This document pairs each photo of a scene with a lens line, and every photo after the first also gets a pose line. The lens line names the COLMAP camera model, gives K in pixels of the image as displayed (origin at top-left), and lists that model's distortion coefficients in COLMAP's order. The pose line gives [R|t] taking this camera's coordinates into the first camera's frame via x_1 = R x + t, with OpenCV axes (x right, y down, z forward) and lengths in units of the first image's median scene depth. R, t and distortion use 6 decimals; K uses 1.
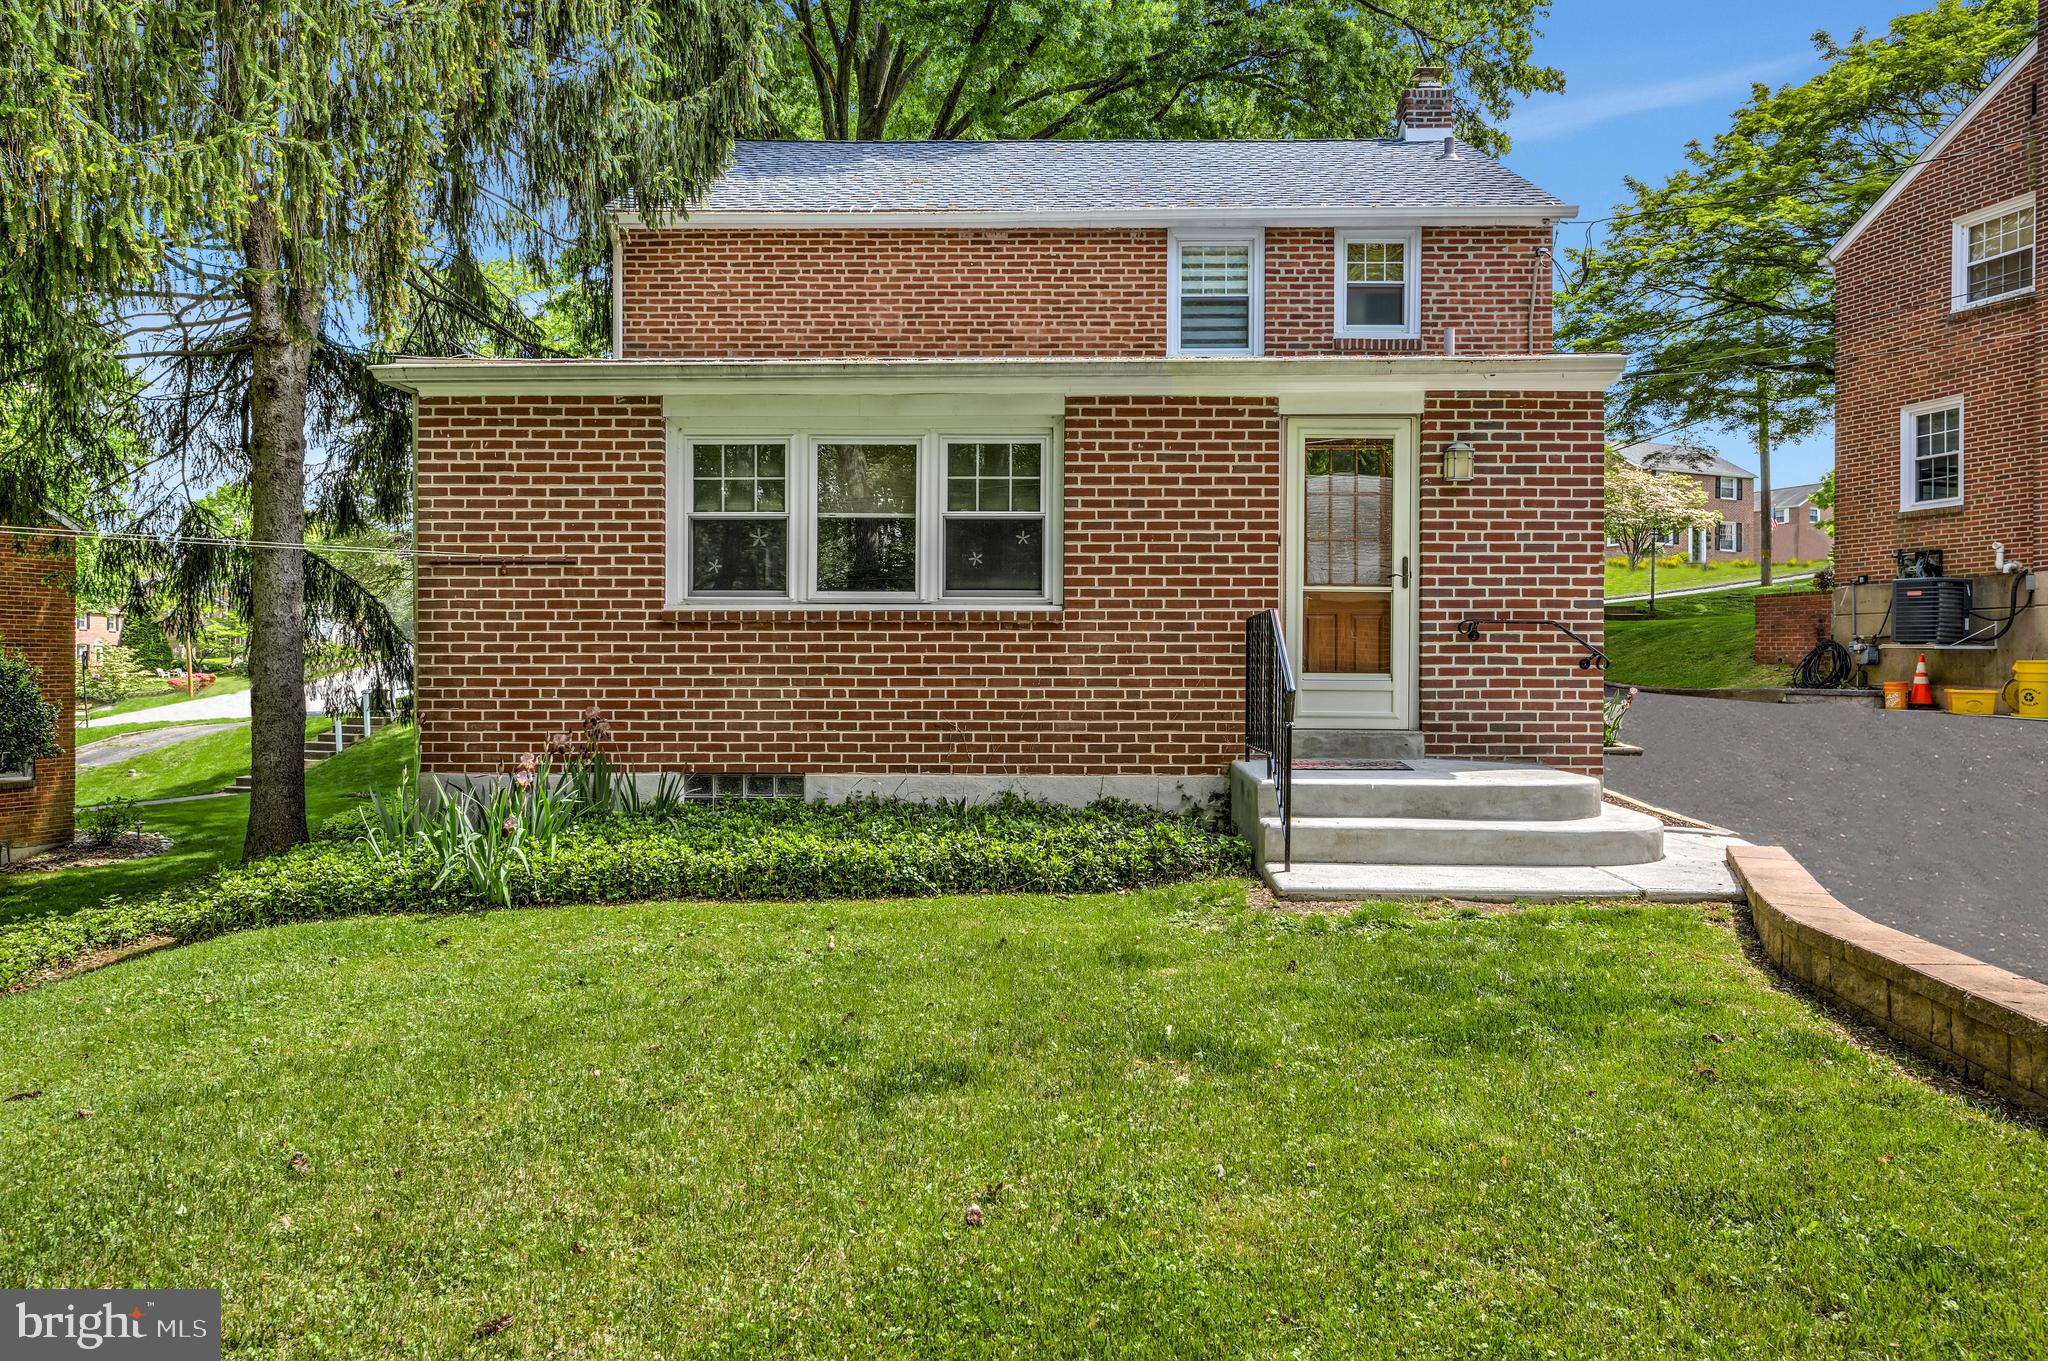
lens RADIAL K [[1407.9, 0, 1024.0], [0, 1407.9, 680.5], [0, 0, 1]] dist [-0.002029, -0.000515]
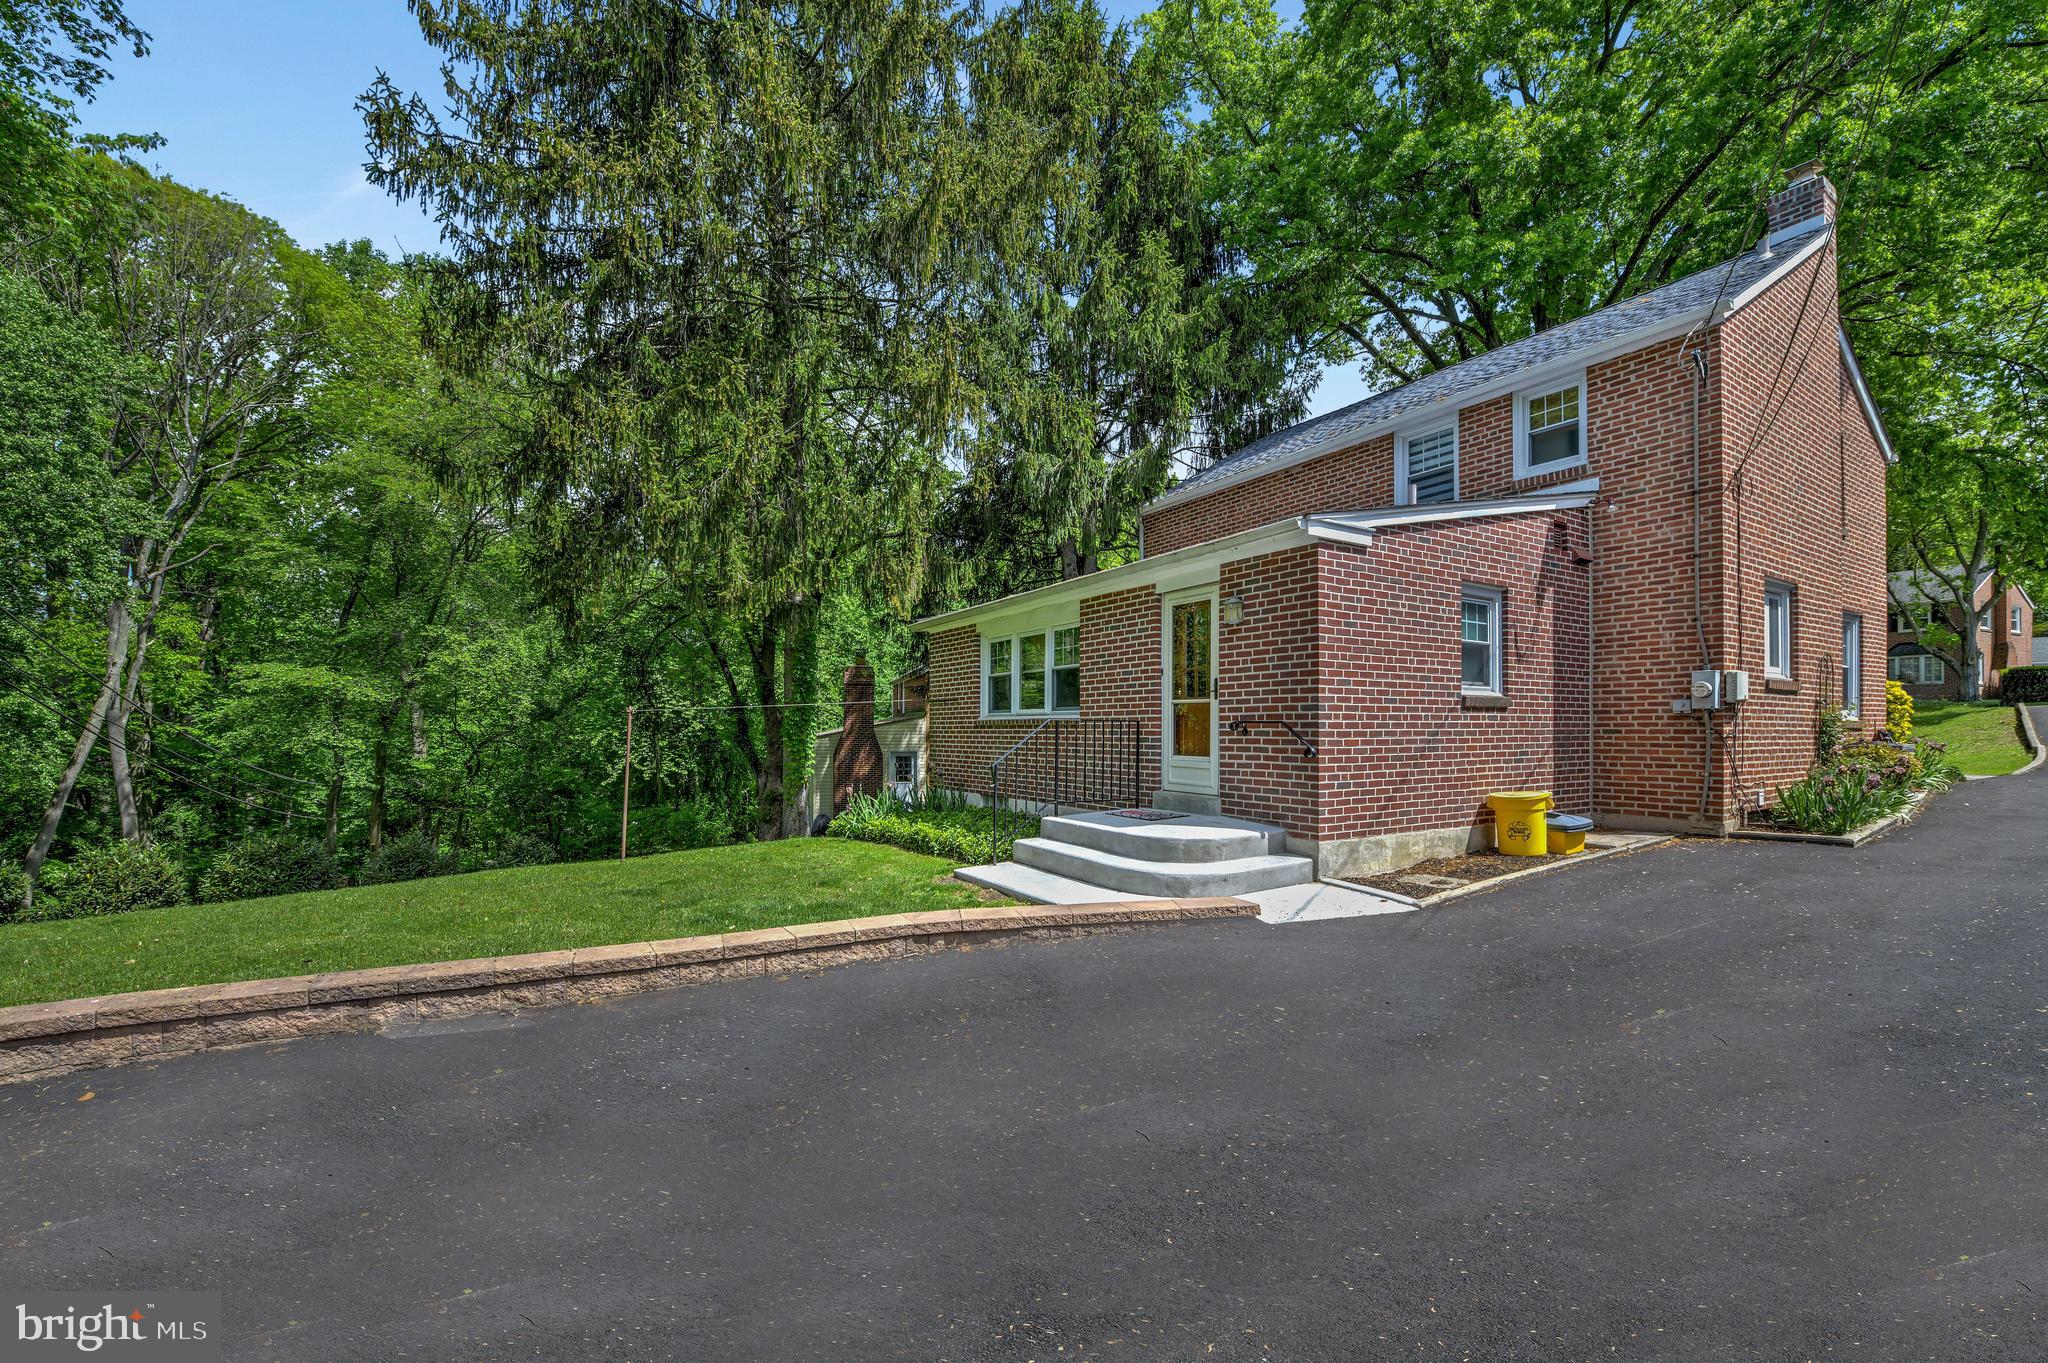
lens RADIAL K [[822.8, 0, 1024.9], [0, 822.8, 723.1], [0, 0, 1]] dist [0.000012, -0.000005]
pose [[0.566844, -0.012088, -0.823736, 0.863942], [0.002688, 0.999914, -0.012824, -0.030274], [0.823821, 0.005056, 0.566828, 0.346106]]
